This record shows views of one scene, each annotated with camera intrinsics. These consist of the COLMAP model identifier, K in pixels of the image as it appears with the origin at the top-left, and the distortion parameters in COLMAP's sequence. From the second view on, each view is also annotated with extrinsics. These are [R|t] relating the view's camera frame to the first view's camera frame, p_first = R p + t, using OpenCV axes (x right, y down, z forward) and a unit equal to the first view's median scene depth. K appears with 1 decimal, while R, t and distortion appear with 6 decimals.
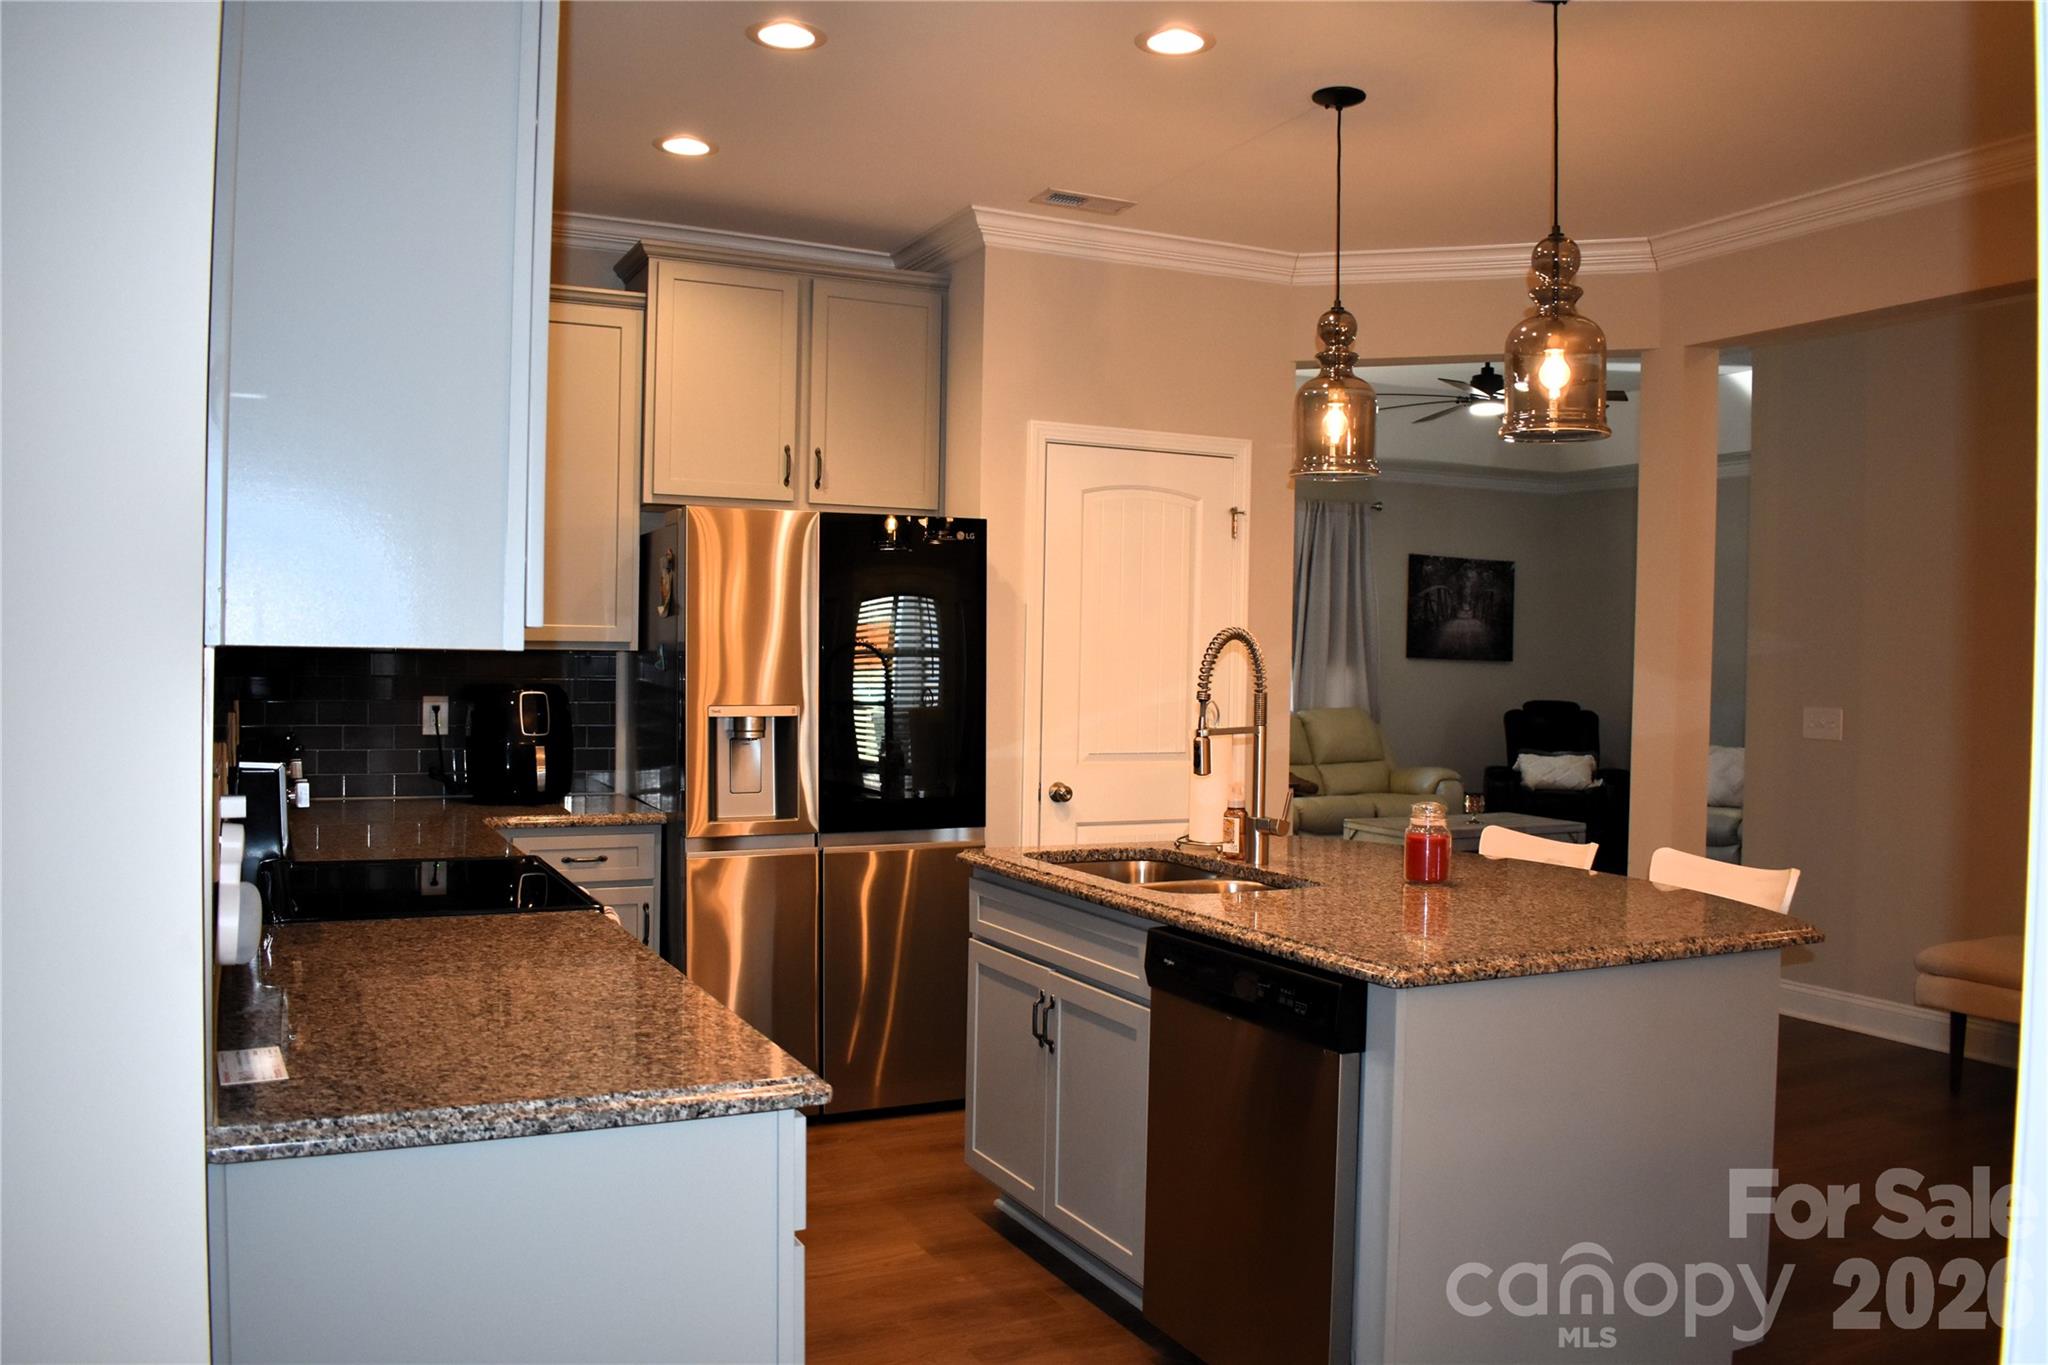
lens RADIAL K [[1604.1, 0, 1024.0], [0, 1604.1, 682.5], [0, 0, 1]] dist [-0.094818, 0.011959]
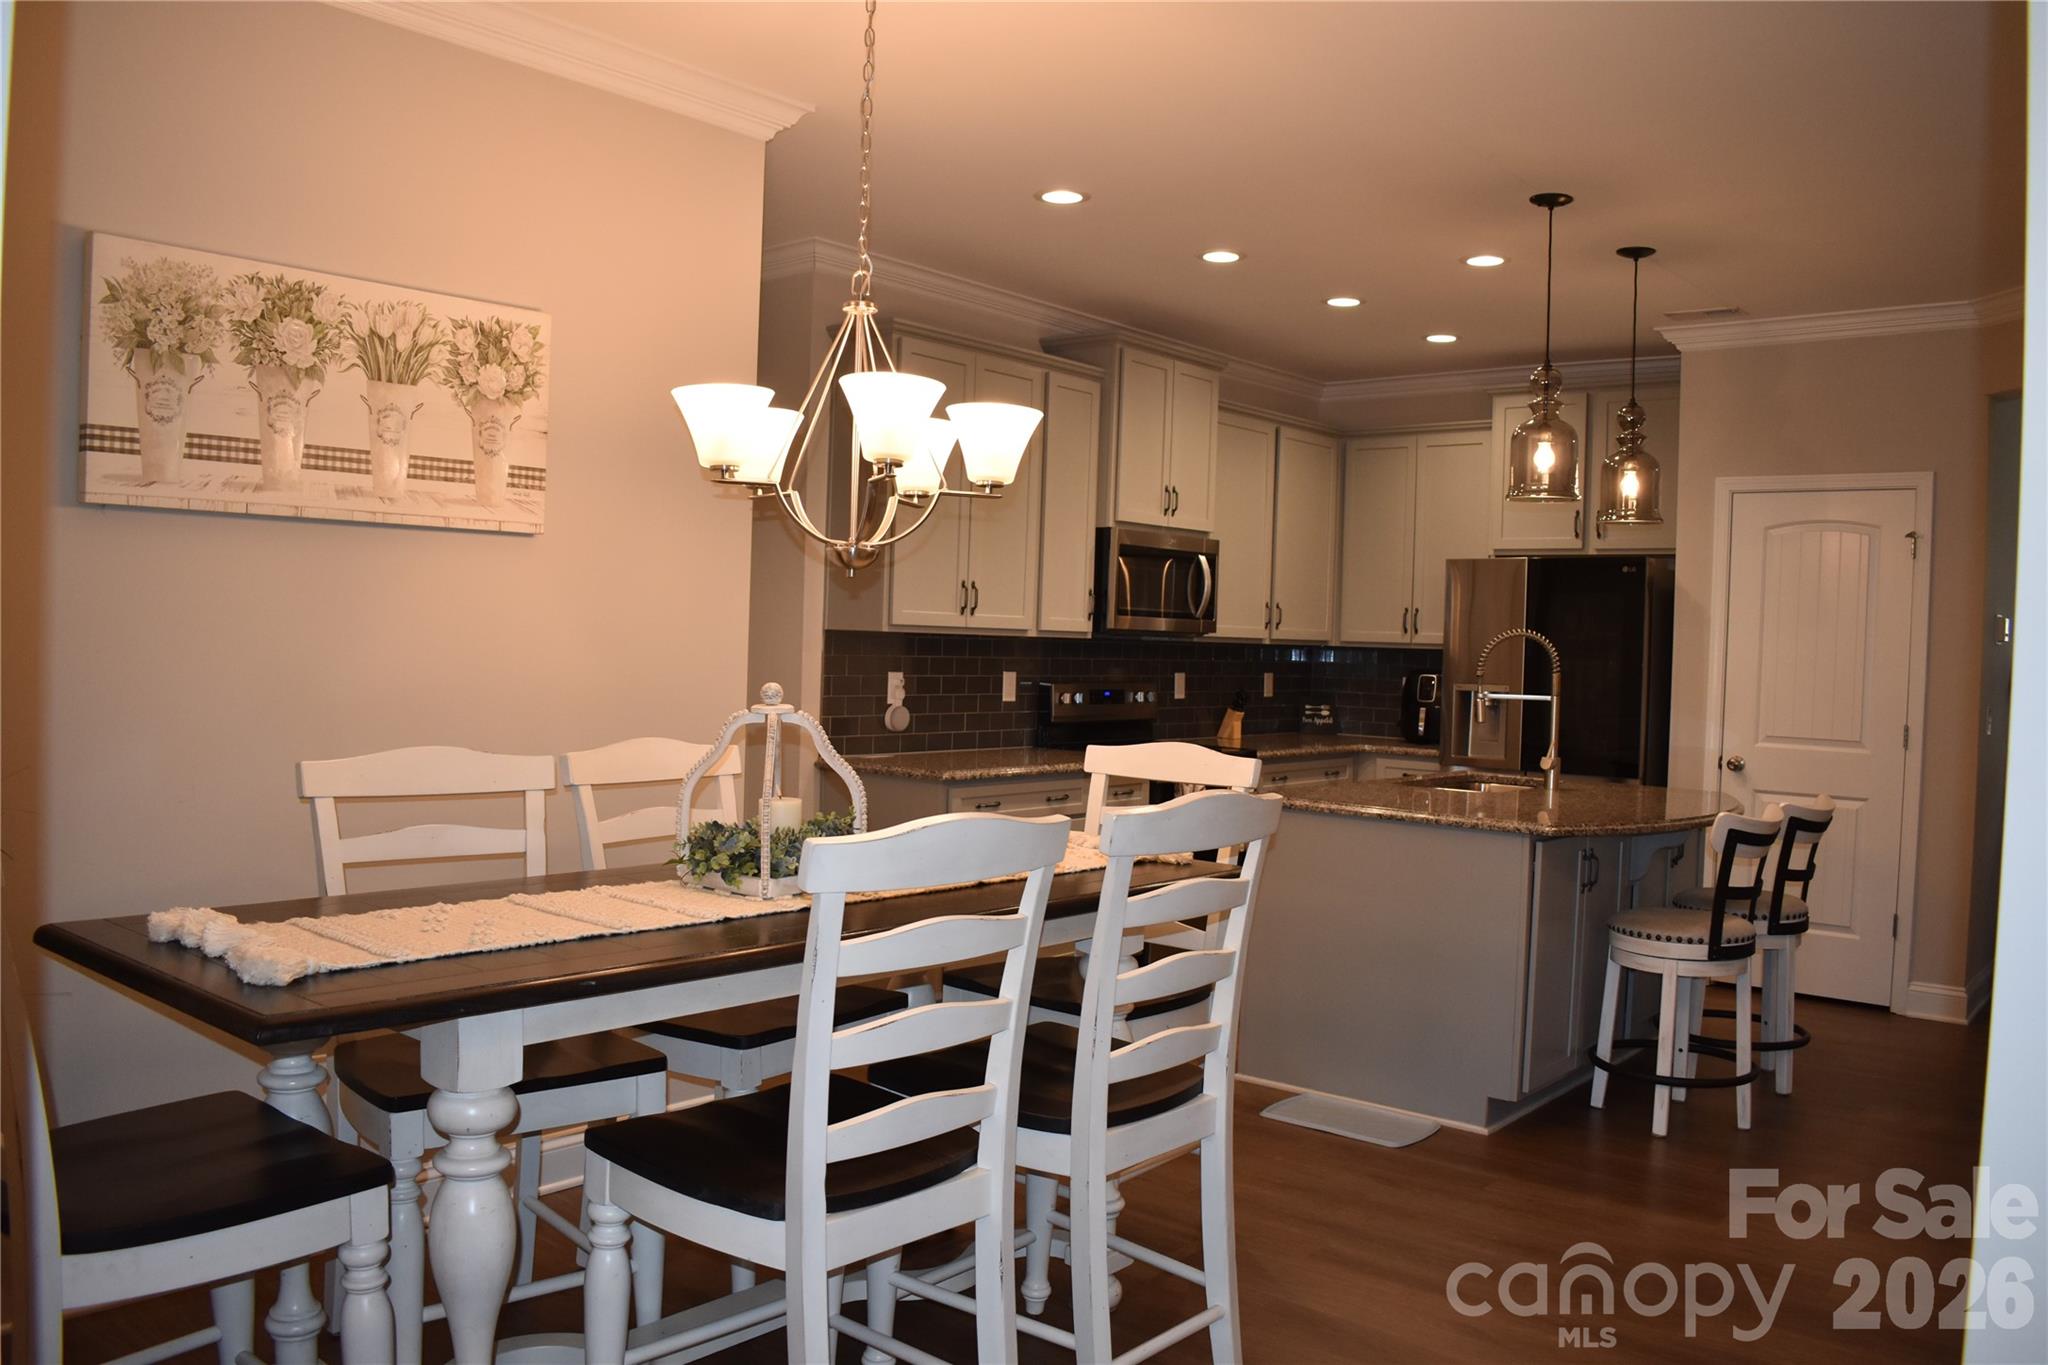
lens RADIAL K [[1604.1, 0, 1024.0], [0, 1604.1, 682.5], [0, 0, 1]] dist [-0.094818, 0.011959]
pose [[0.408459, 0.021838, -0.912516, 0.960083], [-0.039949, 0.999184, 0.006031, 0.019180], [0.911902, 0.033991, 0.408998, -0.042070]]
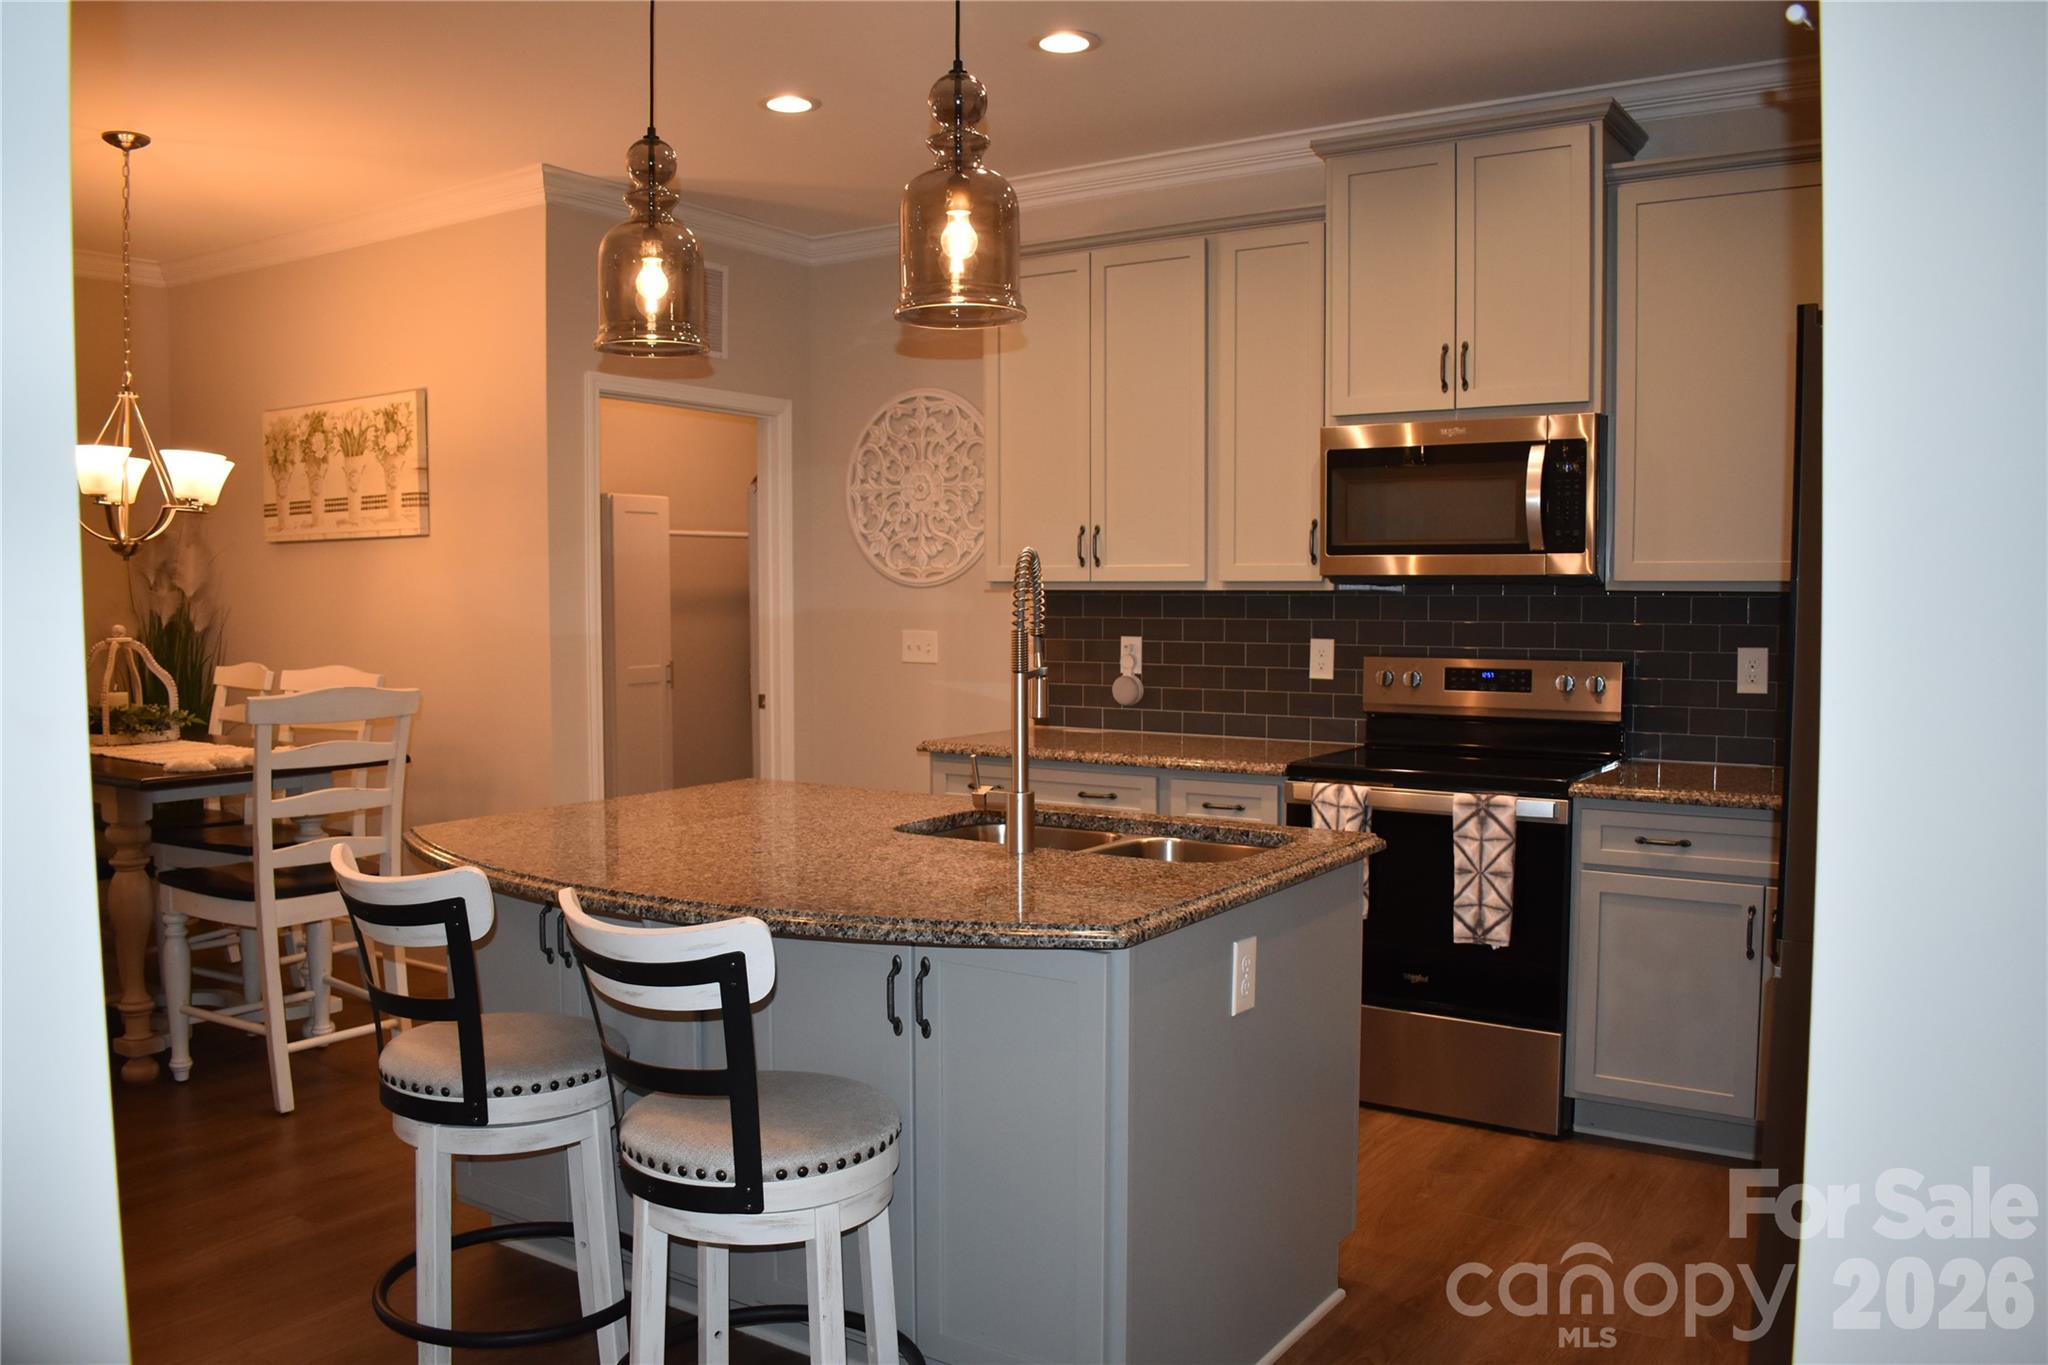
lens RADIAL K [[1604.1, 0, 1024.0], [0, 1604.1, 682.5], [0, 0, 1]] dist [-0.094818, 0.011959]
pose [[-0.863234, 0.012918, -0.504638, 0.396146], [-0.022626, 0.997678, 0.064243, -0.013177], [0.504296, 0.066875, -0.860937, 1.237801]]
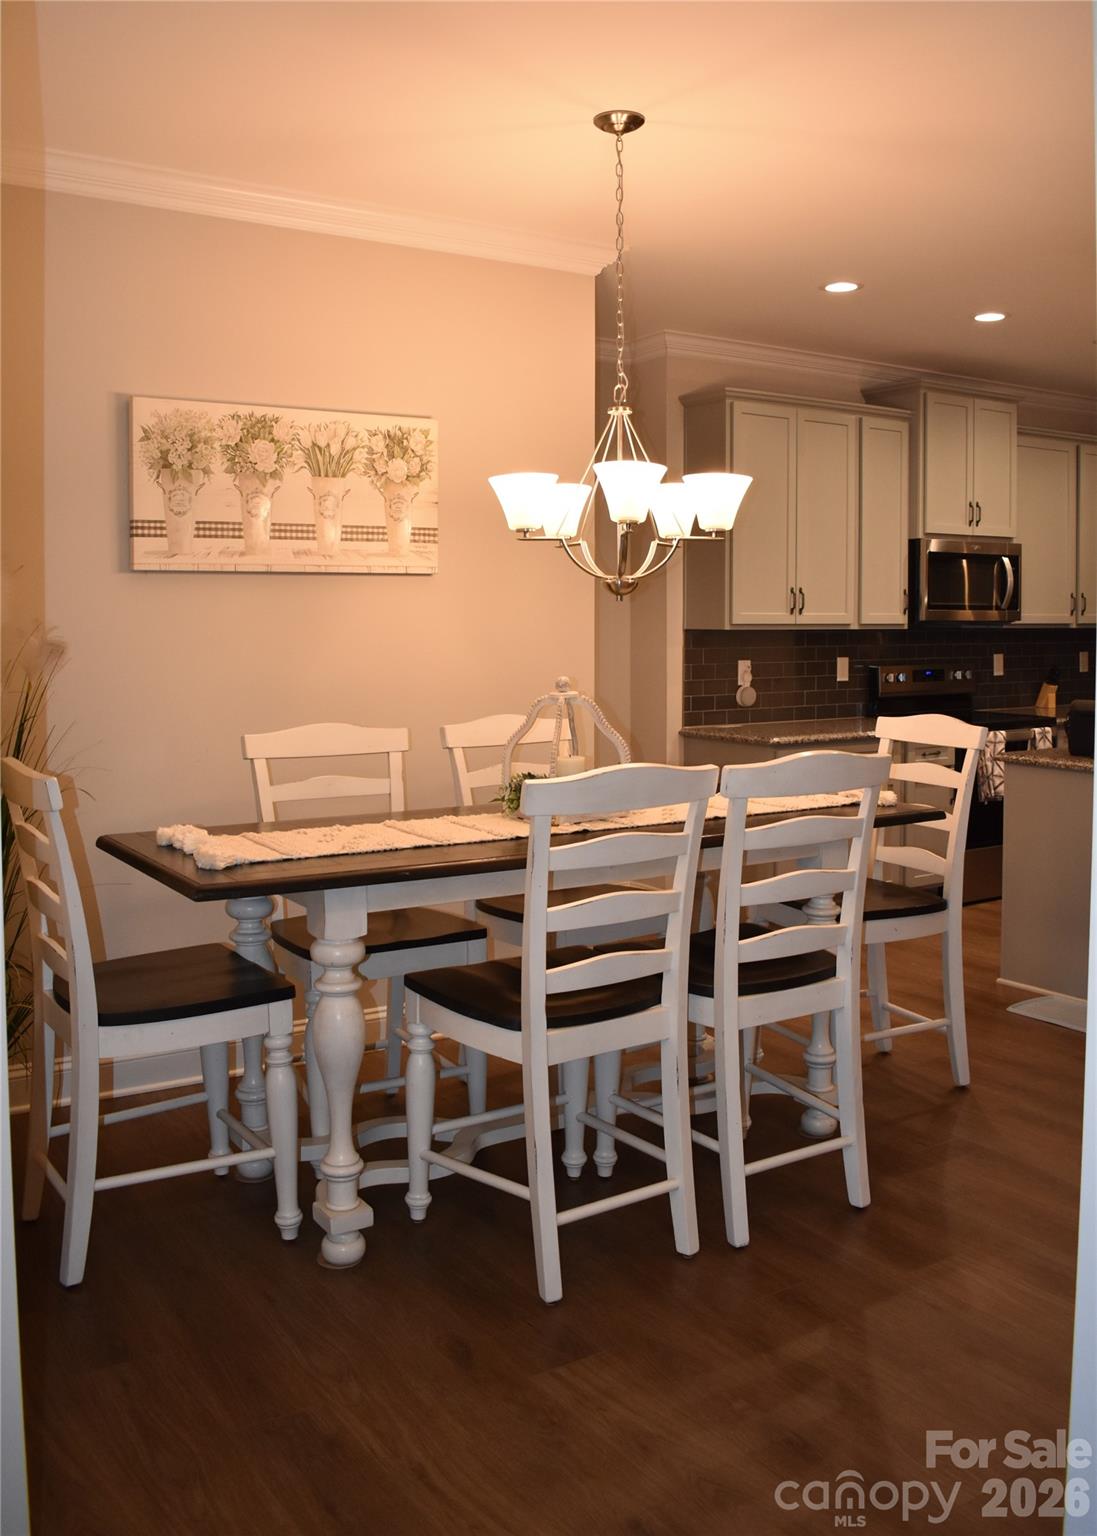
lens RADIAL K [[1363.2, 0, 552.0], [0, 1363.2, 664.8], [0, 0, 1]] dist [-0.093966, 0.000556]
pose [[0.122158, 0.016985, -0.992365, 1.101228], [-0.014342, 0.999779, 0.015346, 0.009299], [0.992407, 0.012358, 0.122375, 0.018972]]
